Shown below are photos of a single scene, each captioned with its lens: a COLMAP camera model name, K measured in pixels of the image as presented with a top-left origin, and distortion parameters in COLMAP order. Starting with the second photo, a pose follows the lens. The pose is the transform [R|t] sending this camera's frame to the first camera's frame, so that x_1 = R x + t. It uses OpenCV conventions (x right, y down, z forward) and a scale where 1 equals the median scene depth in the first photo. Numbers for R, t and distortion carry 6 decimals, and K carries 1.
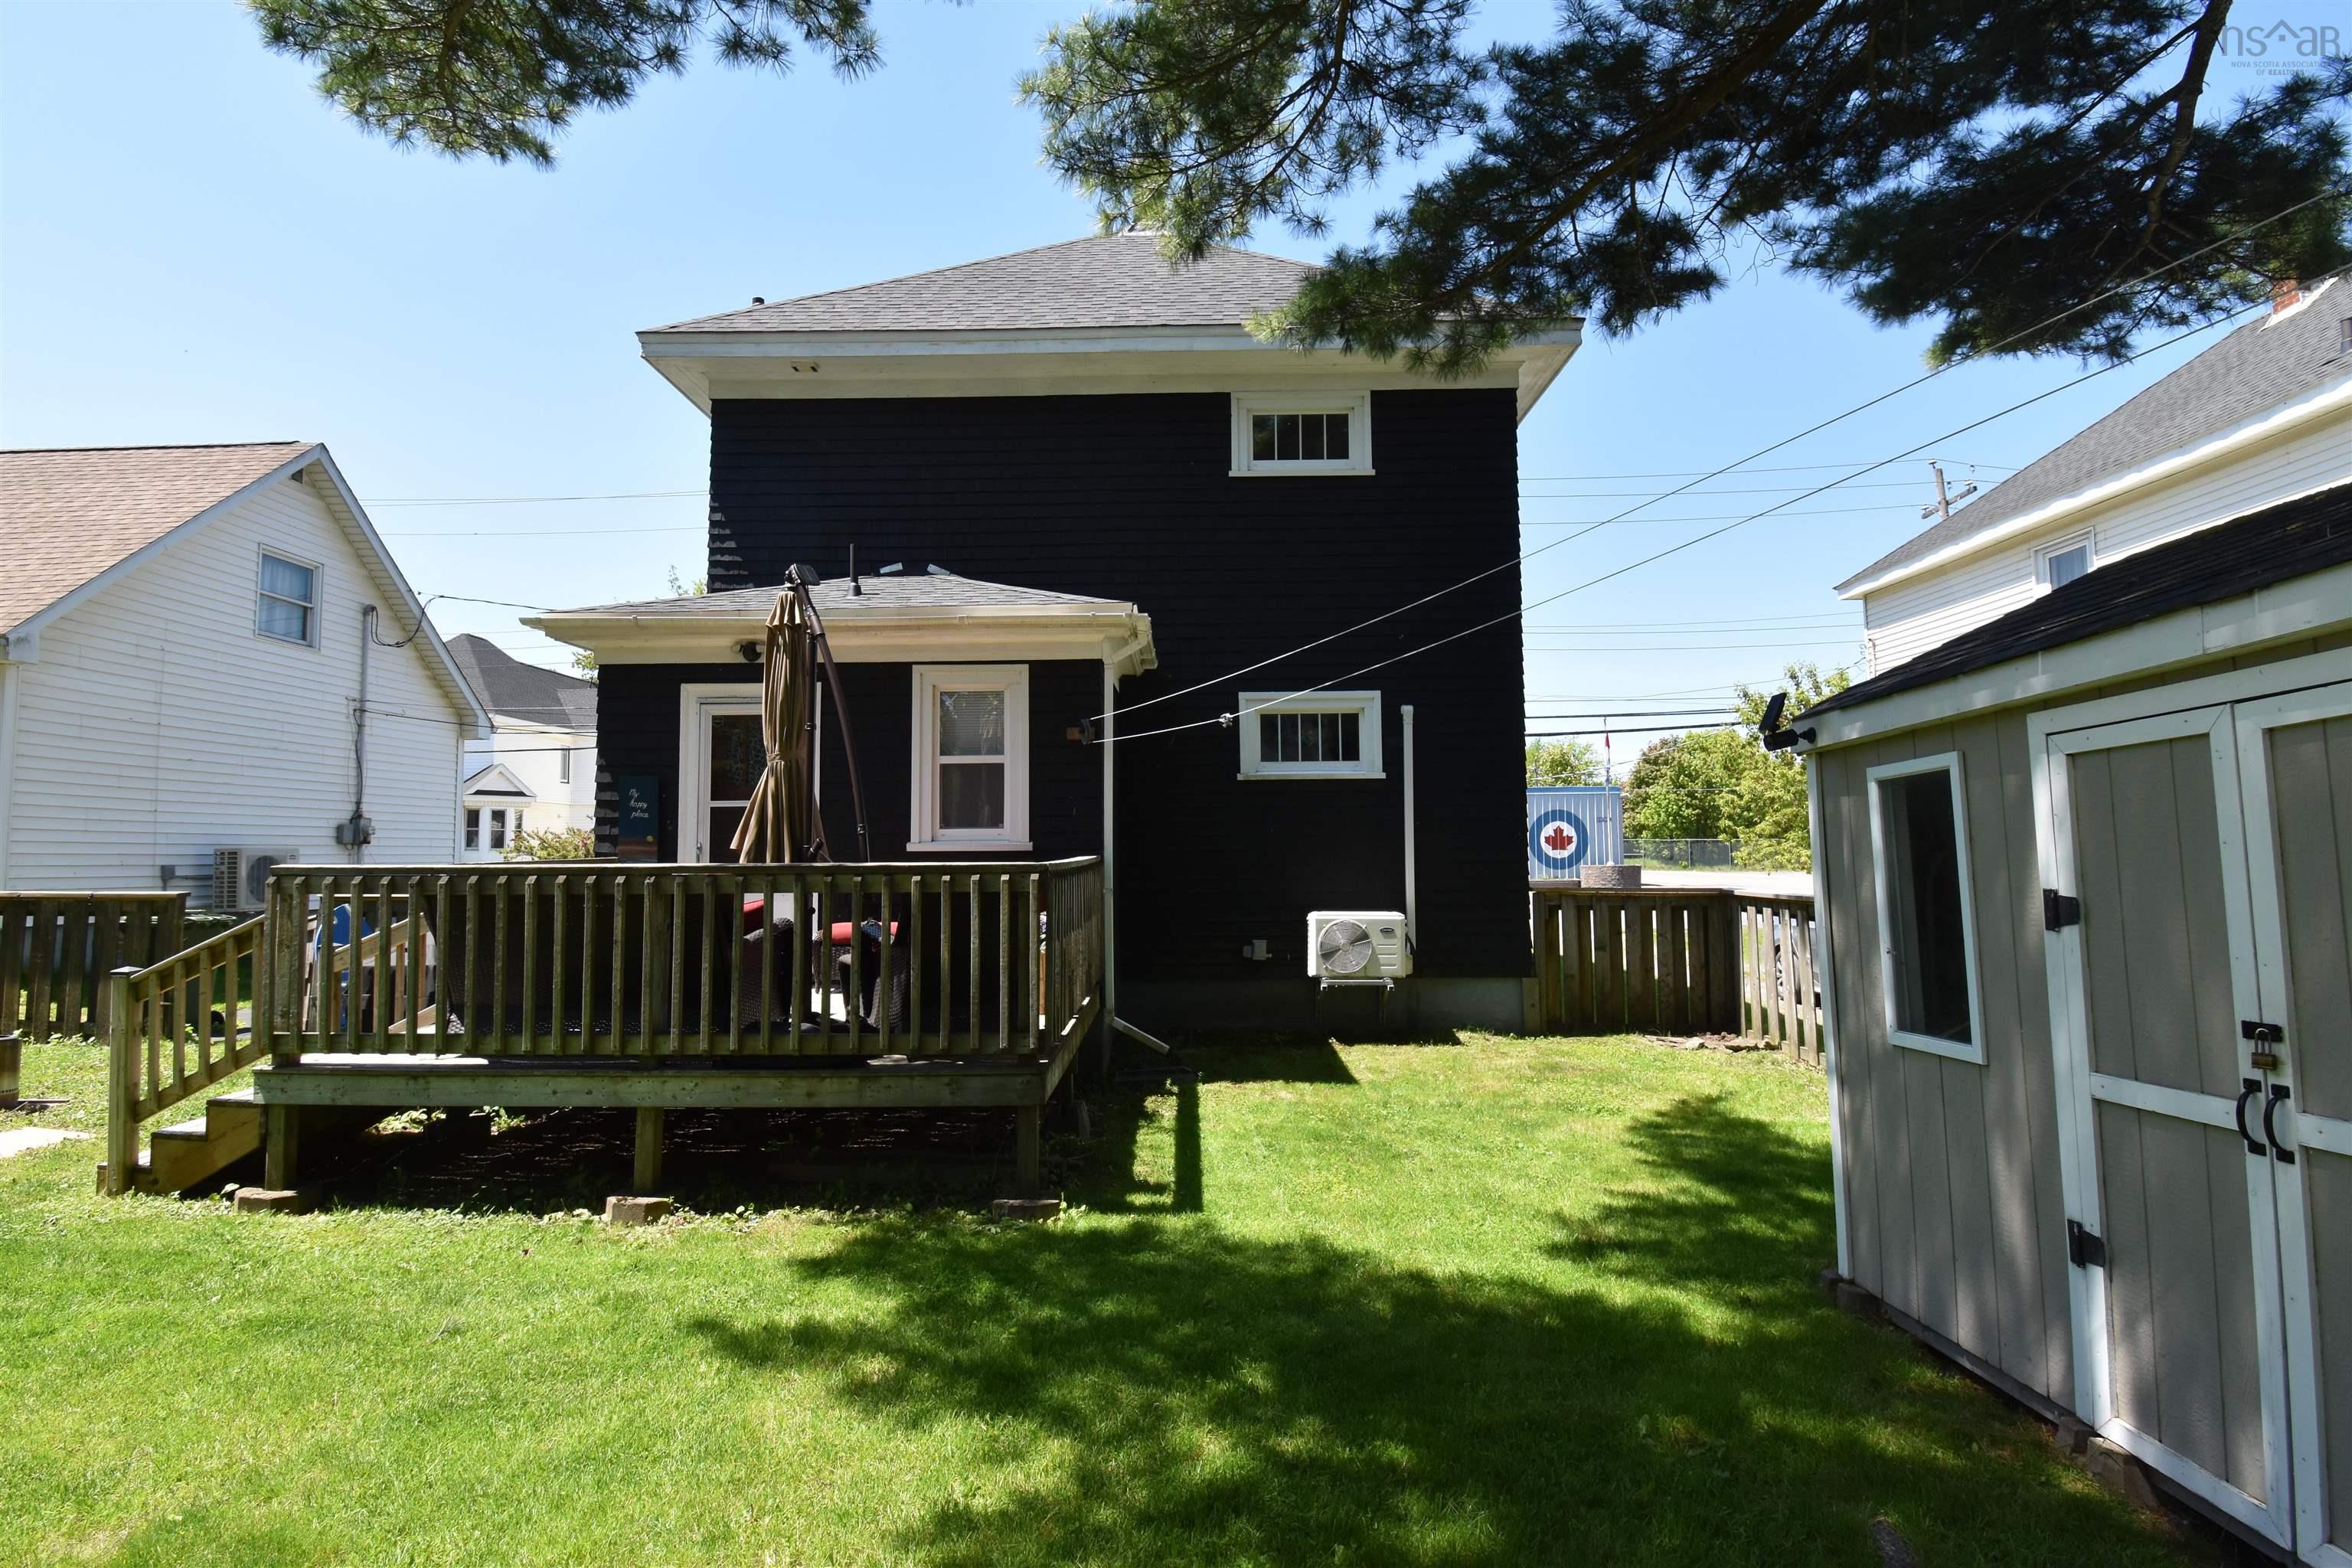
lens RADIAL K [[1142.9, 0, 1188.8], [0, 1142.9, 776.8], [0, 0, 1]] dist [-0.006066, -0.011530]
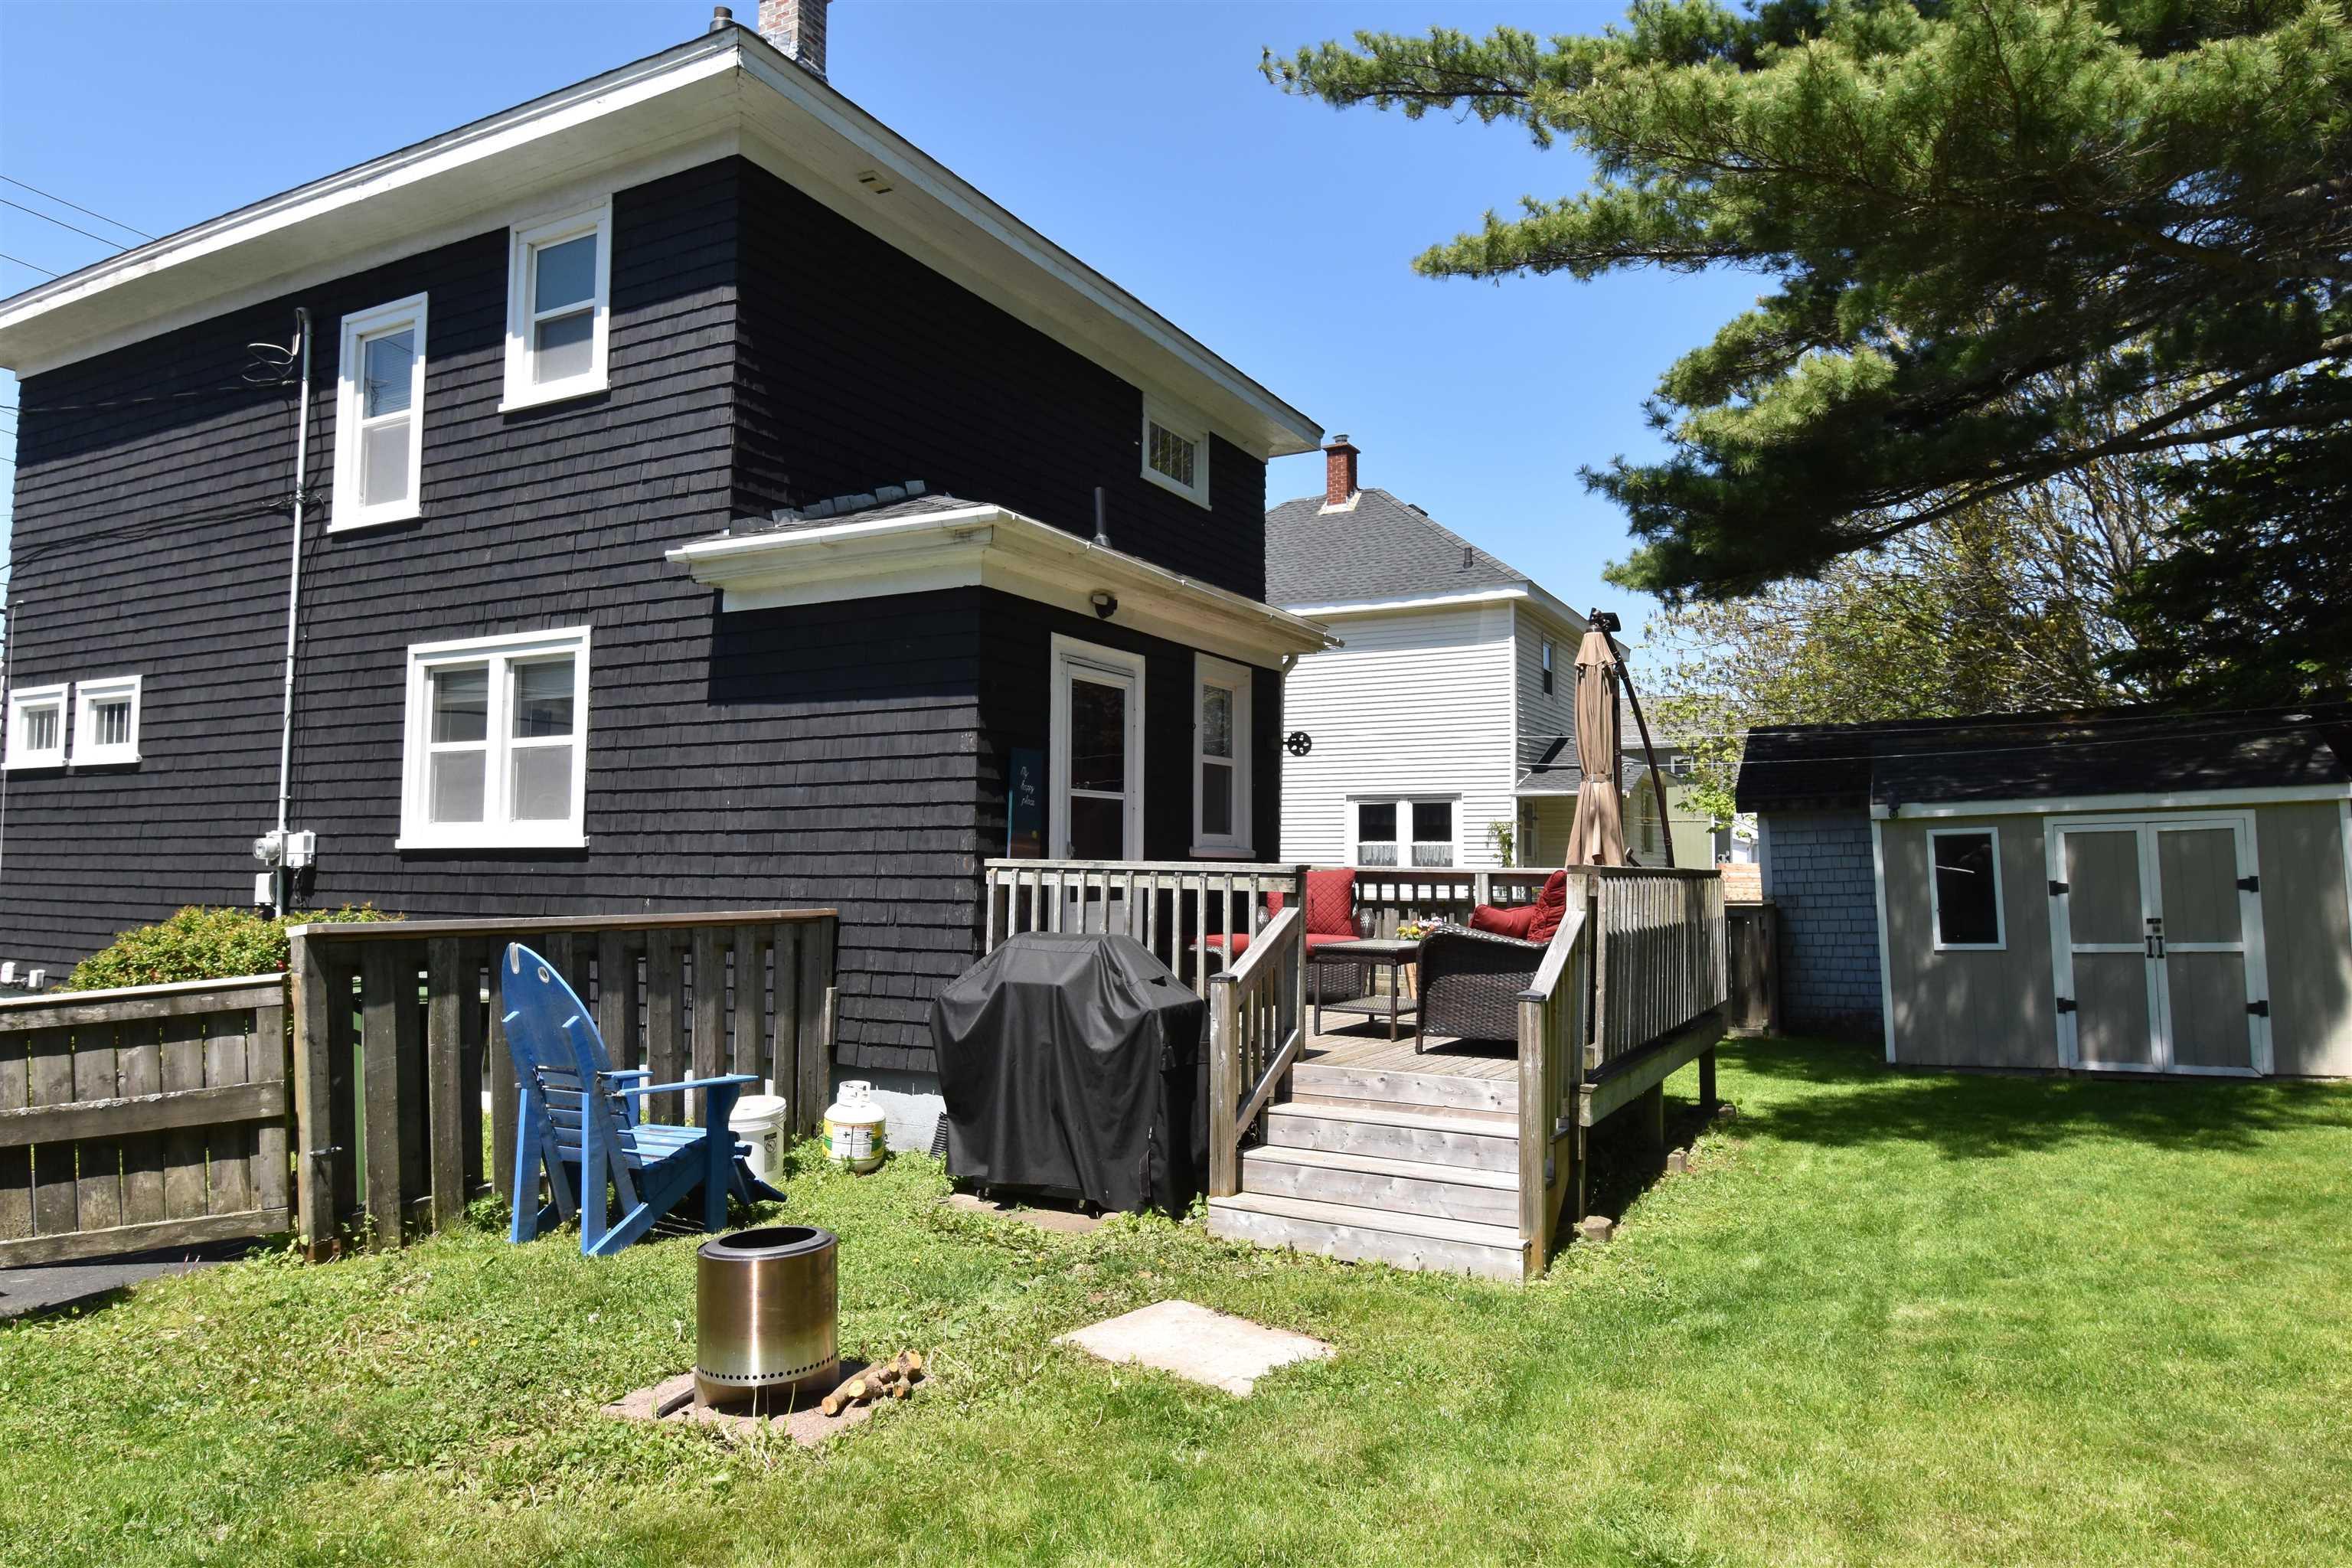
lens RADIAL K [[1464.9, 0, 1195.9], [0, 1464.9, 779.5], [0, 0, 1]] dist [0.009150, -0.004057]
pose [[0.450128, 0.062981, 0.890740, -1.943824], [-0.066523, 0.997103, -0.036885, 0.071257], [-0.890483, -0.042651, 0.453014, 0.714304]]
